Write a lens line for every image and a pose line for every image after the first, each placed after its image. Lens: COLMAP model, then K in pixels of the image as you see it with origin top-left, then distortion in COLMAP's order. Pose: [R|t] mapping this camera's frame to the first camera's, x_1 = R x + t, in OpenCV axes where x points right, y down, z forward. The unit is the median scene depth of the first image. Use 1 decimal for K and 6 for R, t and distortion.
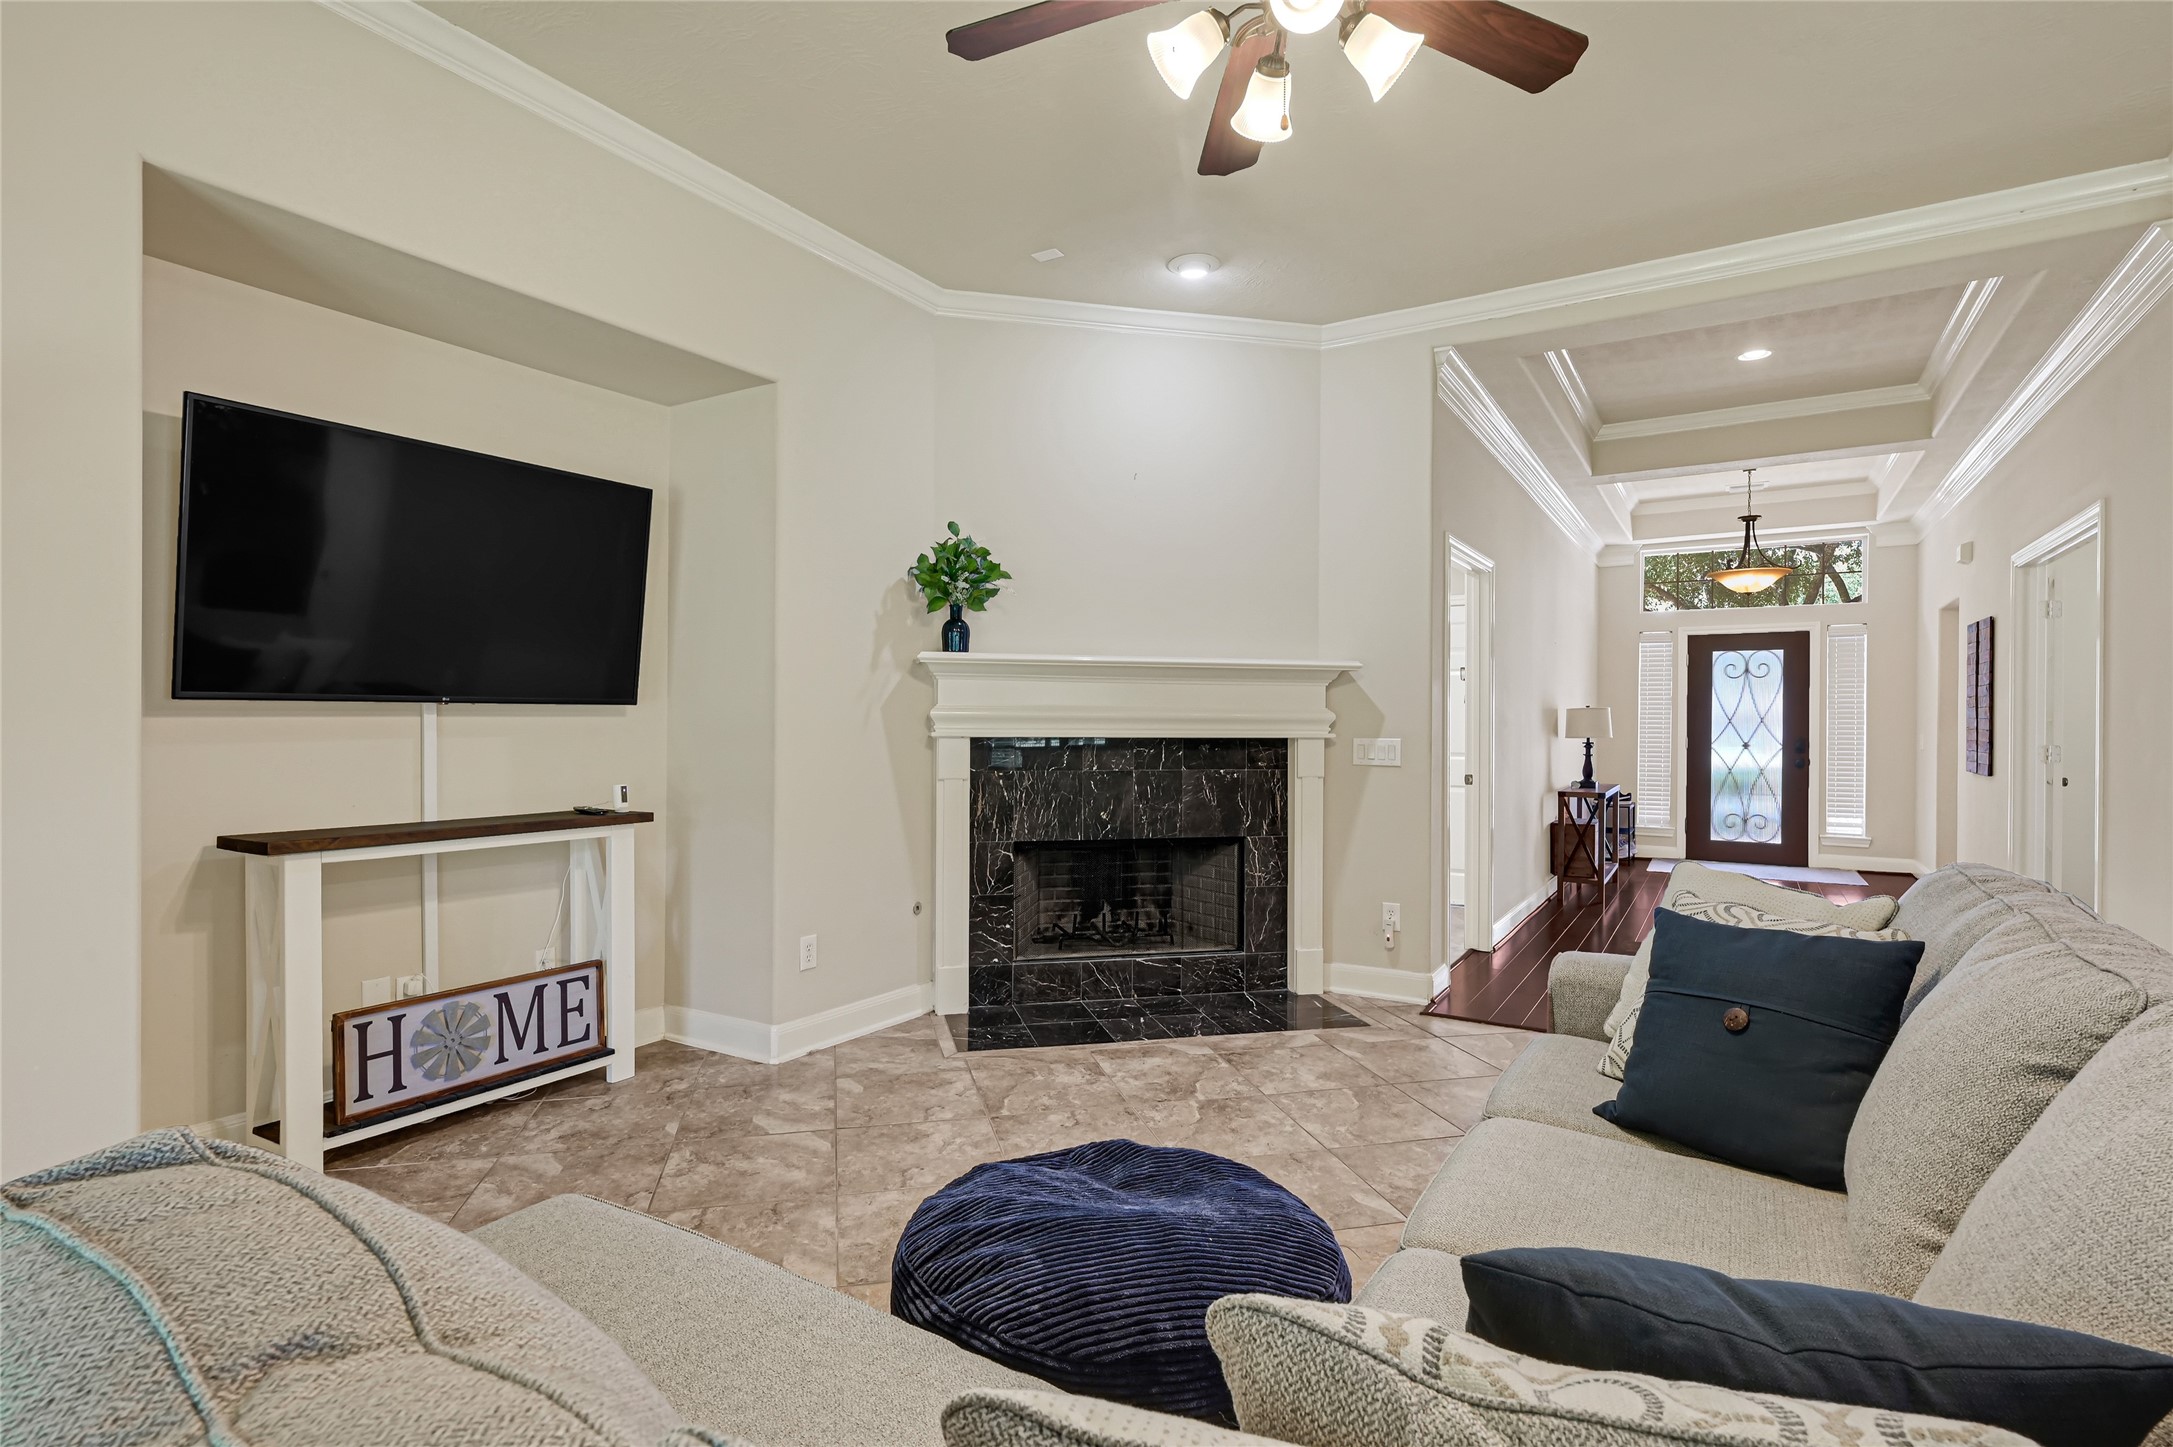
lens RADIAL K [[1069.0, 0, 1086.5], [0, 1069.0, 723.5], [0, 0, 1]] dist [-0.000044, -0.000636]
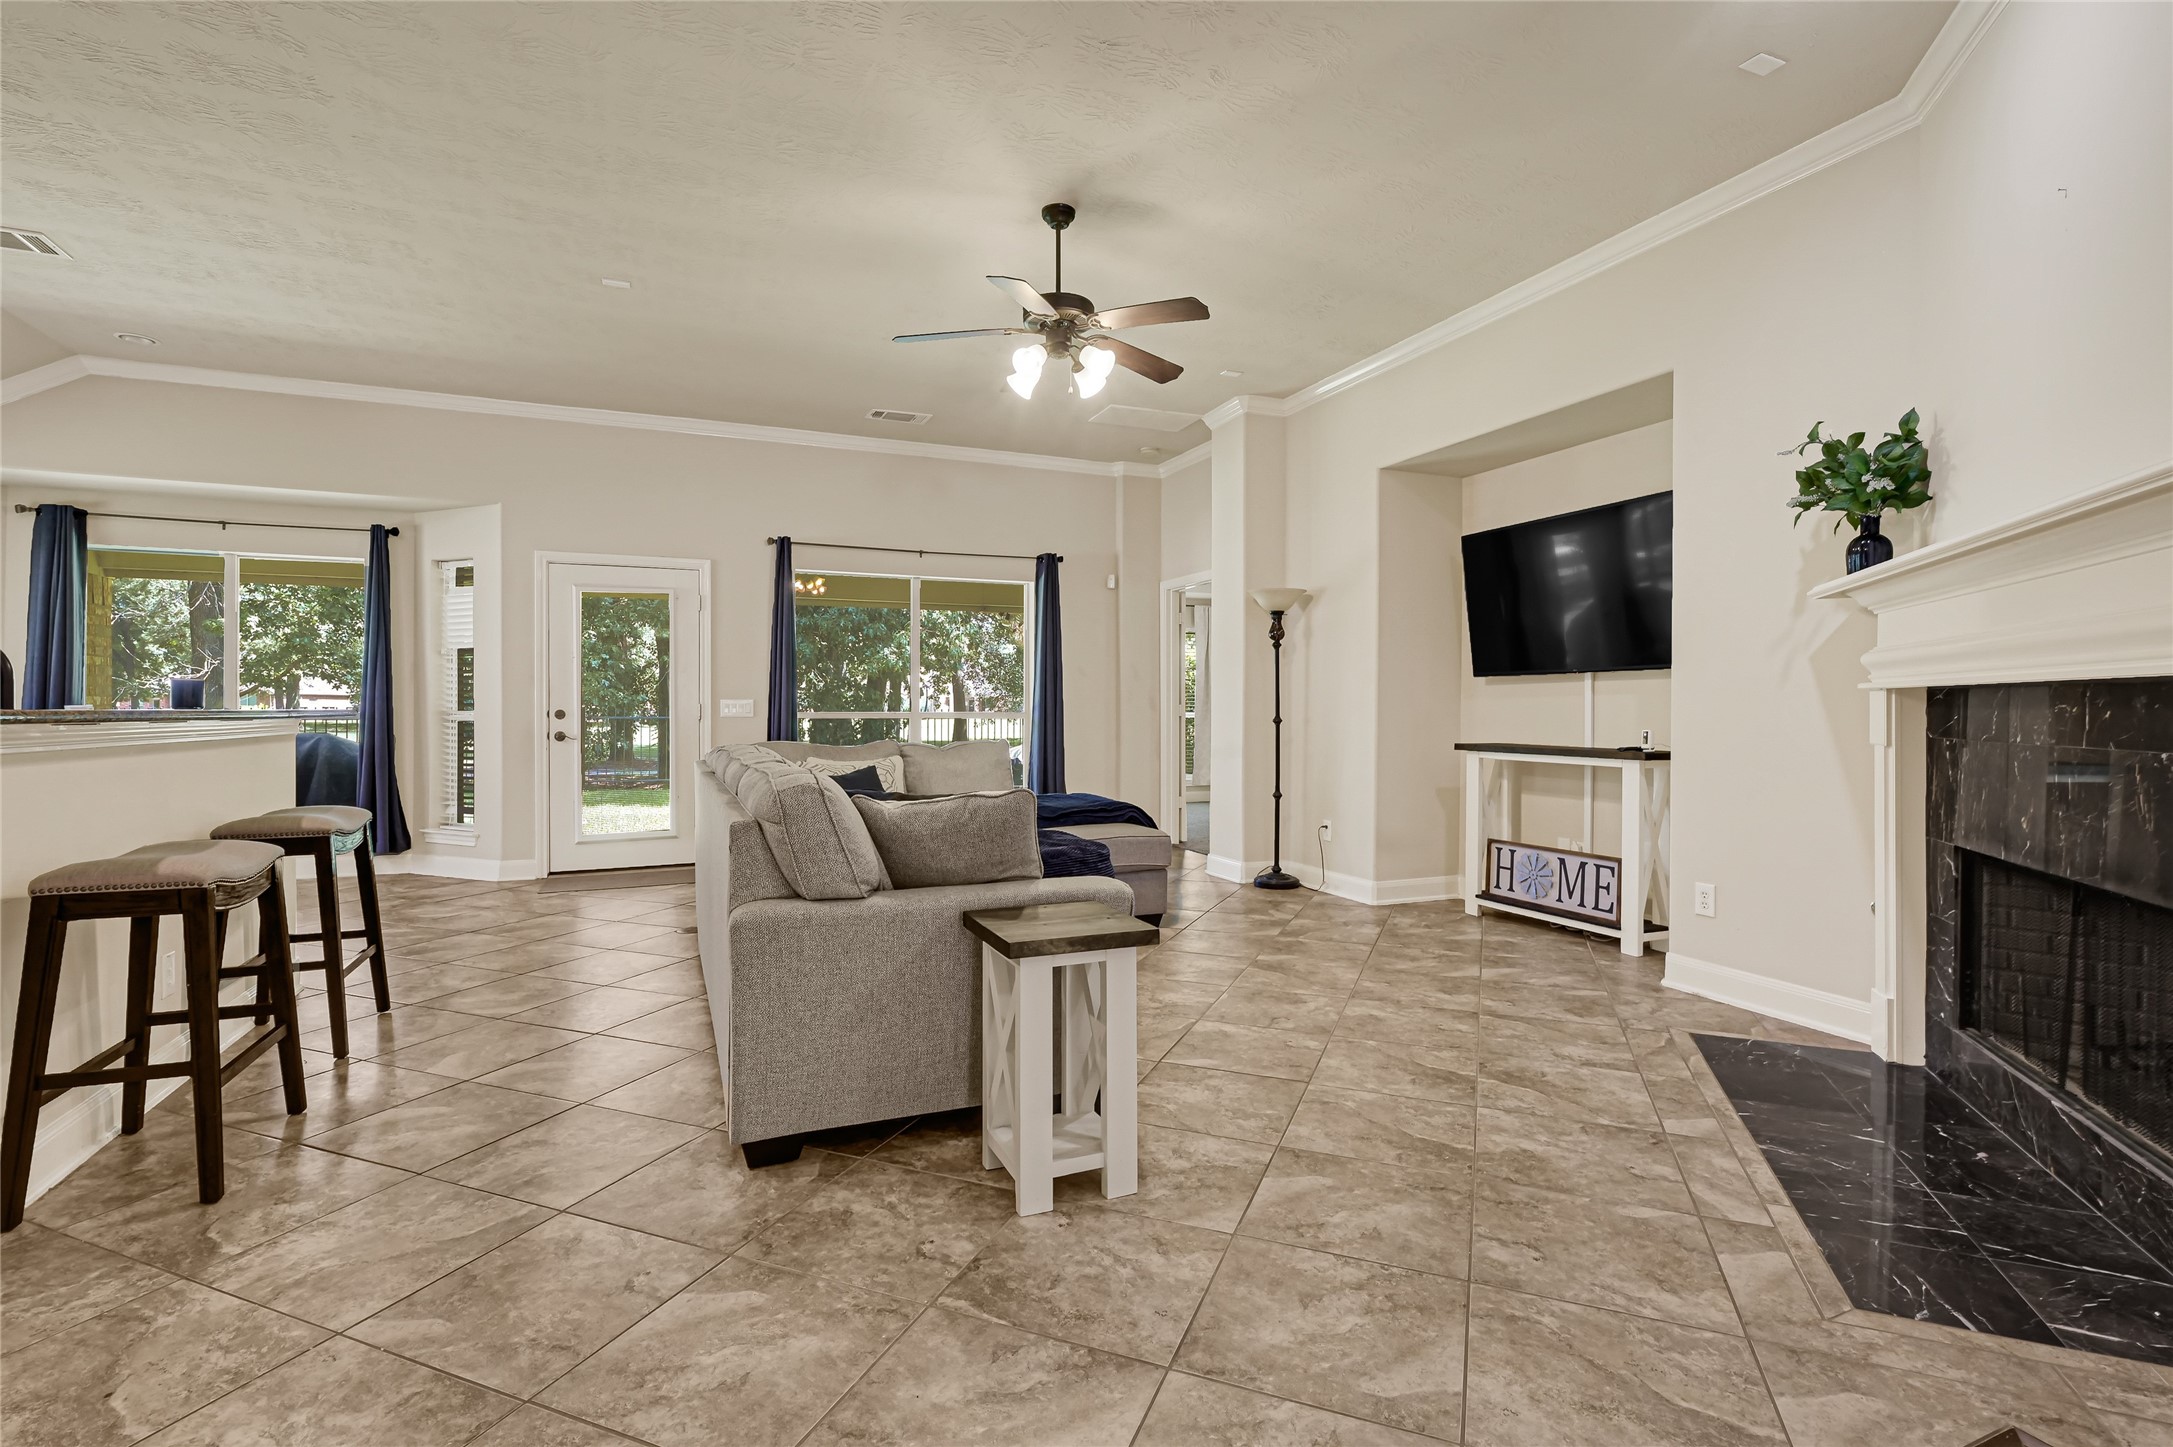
lens RADIAL K [[1026.0, 0, 1088.8], [0, 1026.0, 711.5], [0, 0, 1]] dist [0.001496, 0.000402]
pose [[-0.581983, -0.003594, -0.813193, 0.434154], [-0.004942, 0.999987, -0.000883, 0.017838], [0.813186, 0.003504, -0.581993, 0.531791]]
